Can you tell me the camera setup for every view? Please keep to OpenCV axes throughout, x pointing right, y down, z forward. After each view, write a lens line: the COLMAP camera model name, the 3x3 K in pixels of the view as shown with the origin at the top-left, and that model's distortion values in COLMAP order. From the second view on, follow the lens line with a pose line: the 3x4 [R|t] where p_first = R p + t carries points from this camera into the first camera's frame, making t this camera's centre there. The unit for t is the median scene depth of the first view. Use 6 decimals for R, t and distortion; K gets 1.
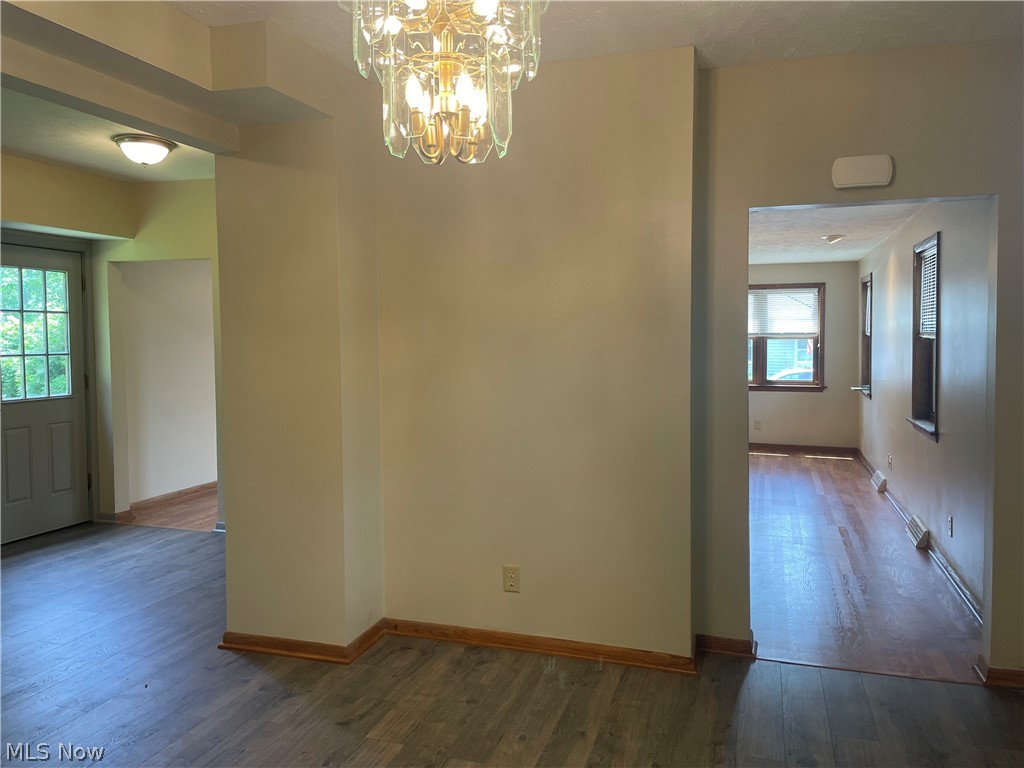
lens RADIAL K [[781.7, 0, 512.1], [0, 781.7, 376.5], [0, 0, 1]] dist [0.093934, -0.093778]
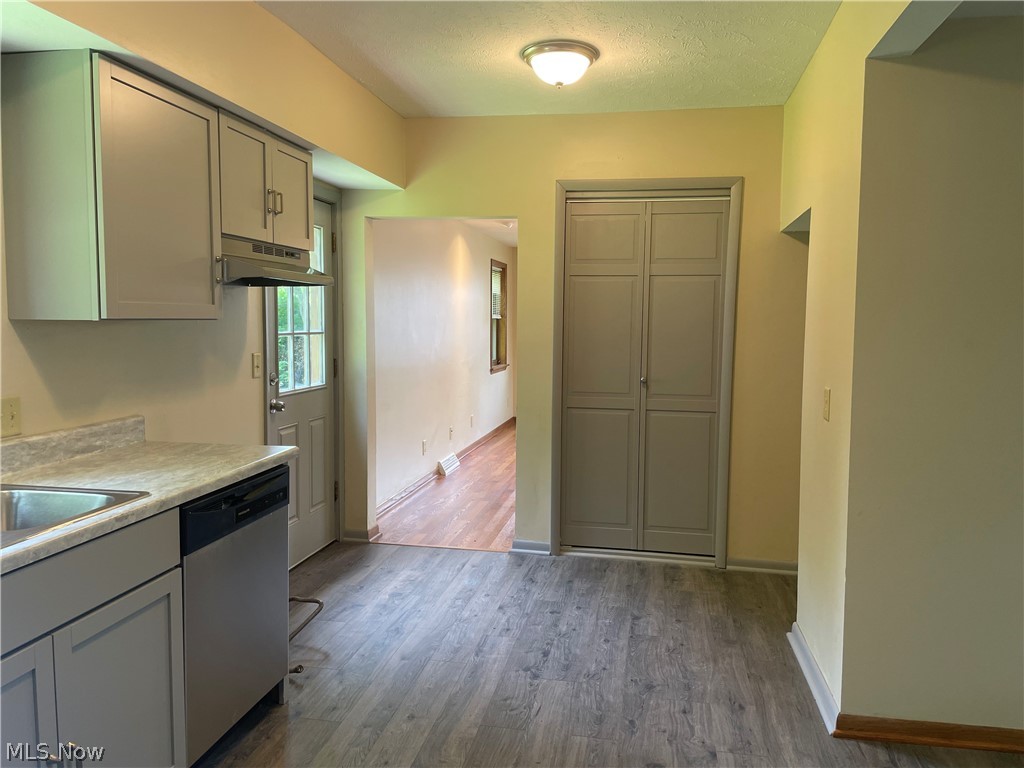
lens RADIAL K [[781.7, 0, 533.8], [0, 781.7, 377.1], [0, 0, 1]] dist [0.093934, -0.093778]
pose [[0.989645, 0.003288, 0.143499, -0.779584], [-0.006711, 0.999704, 0.023381, -0.006314], [-0.143379, -0.024102, 0.989374, 0.330082]]
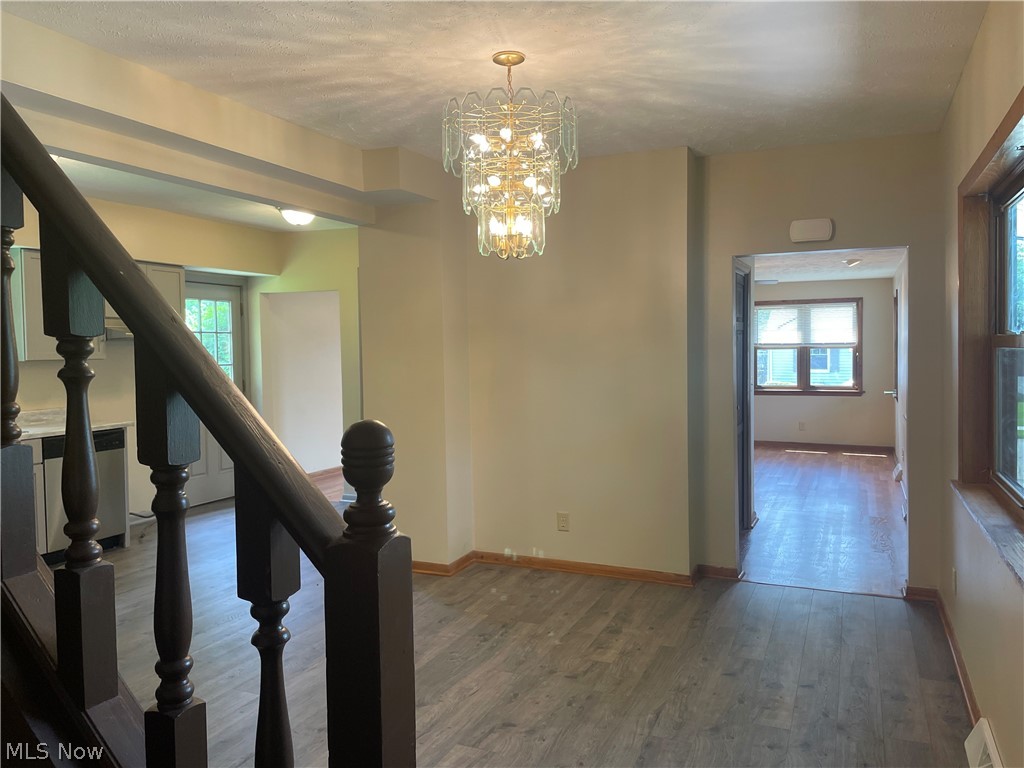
lens RADIAL K [[781.7, 0, 516.7], [0, 781.7, 387.5], [0, 0, 1]] dist [0.093934, -0.093778]
pose [[0.995512, -0.002545, -0.094605, 0.050597], [0.002552, 0.999997, -0.000051, 0.017445], [0.094604, -0.000191, 0.995515, -0.411411]]
